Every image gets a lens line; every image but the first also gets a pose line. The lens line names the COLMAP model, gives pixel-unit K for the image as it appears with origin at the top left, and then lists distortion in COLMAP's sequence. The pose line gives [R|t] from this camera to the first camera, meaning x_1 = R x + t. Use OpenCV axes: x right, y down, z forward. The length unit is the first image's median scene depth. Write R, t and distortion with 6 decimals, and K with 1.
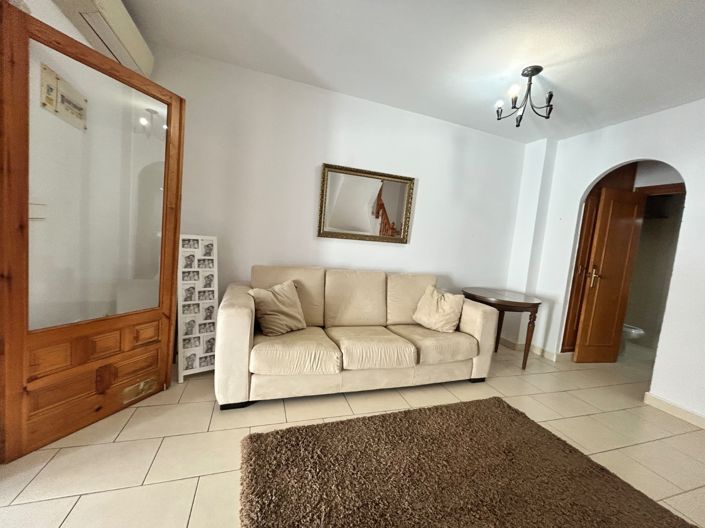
lens RADIAL K [[283.4, 0, 352.8], [0, 283.4, 262.5], [0, 0, 1]] dist [-0.001772, -0.000036]
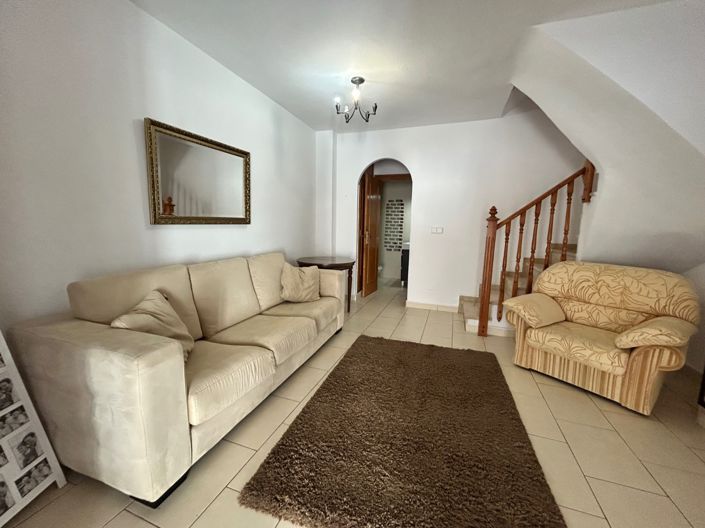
lens RADIAL K [[283.4, 0, 351.0], [0, 283.4, 261.6], [0, 0, 1]] dist [-0.001772, -0.000036]
pose [[0.616047, -0.179839, 0.766905, -0.432551], [0.104294, 0.983640, 0.146884, -0.058722], [-0.780774, -0.010504, 0.624725, 0.189689]]
